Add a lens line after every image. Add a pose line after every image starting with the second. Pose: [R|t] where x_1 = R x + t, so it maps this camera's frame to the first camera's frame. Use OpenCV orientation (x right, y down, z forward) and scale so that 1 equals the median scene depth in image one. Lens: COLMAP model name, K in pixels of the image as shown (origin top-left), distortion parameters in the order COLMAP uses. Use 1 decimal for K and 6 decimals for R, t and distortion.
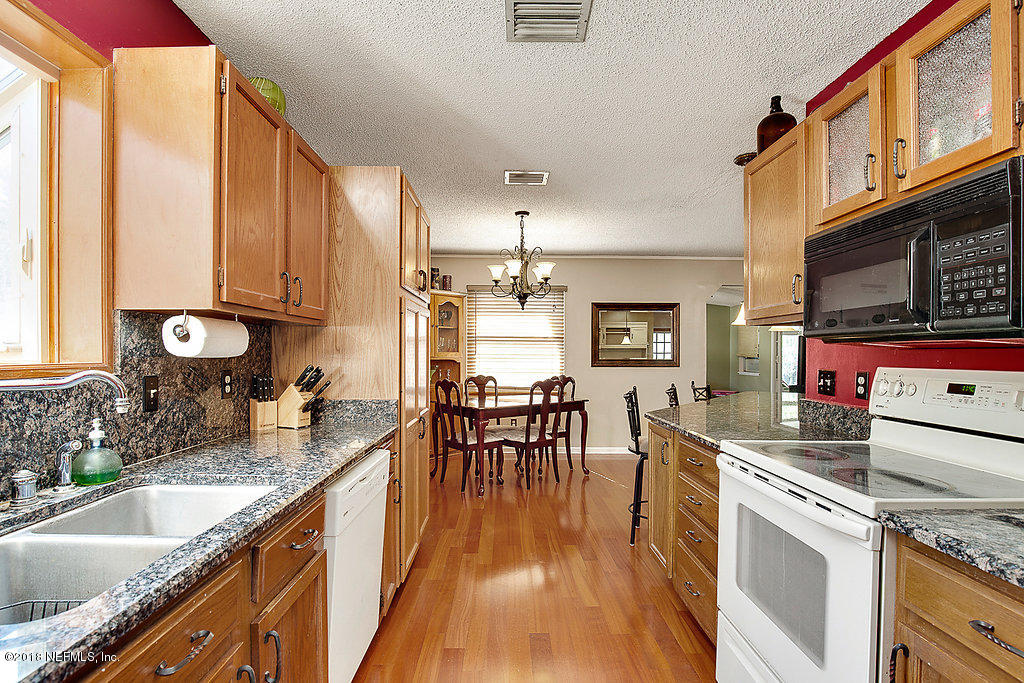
lens RADIAL K [[484.4, 0, 511.9], [0, 484.4, 353.3], [0, 0, 1]] dist [-0.038641, 0.000219]
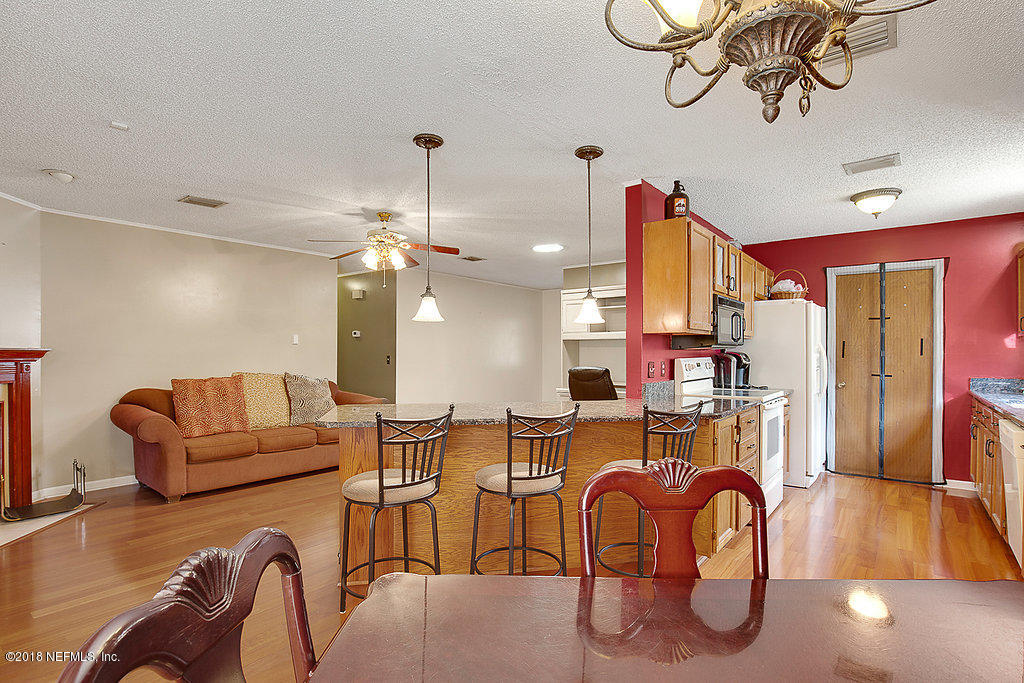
lens RADIAL K [[484.4, 0, 511.9], [0, 484.4, 353.3], [0, 0, 1]] dist [-0.038641, 0.000219]
pose [[-0.764379, -0.009110, 0.644703, -0.034675], [-0.004324, 0.999950, 0.009003, -0.010847], [-0.644753, 0.004094, -0.764380, 3.596722]]
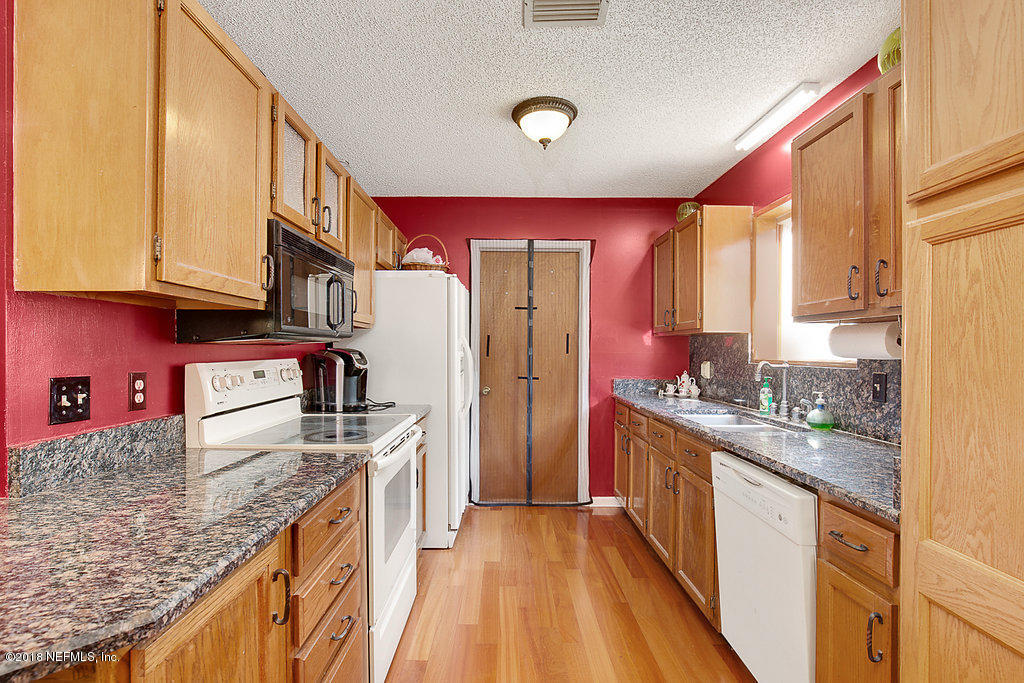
lens RADIAL K [[484.4, 0, 511.9], [0, 484.4, 353.3], [0, 0, 1]] dist [-0.038641, 0.000219]
pose [[-0.999929, -0.010712, 0.005302, 0.194721], [-0.010656, 0.999889, 0.010452, -0.007475], [-0.005413, 0.010395, -0.999931, 2.205661]]
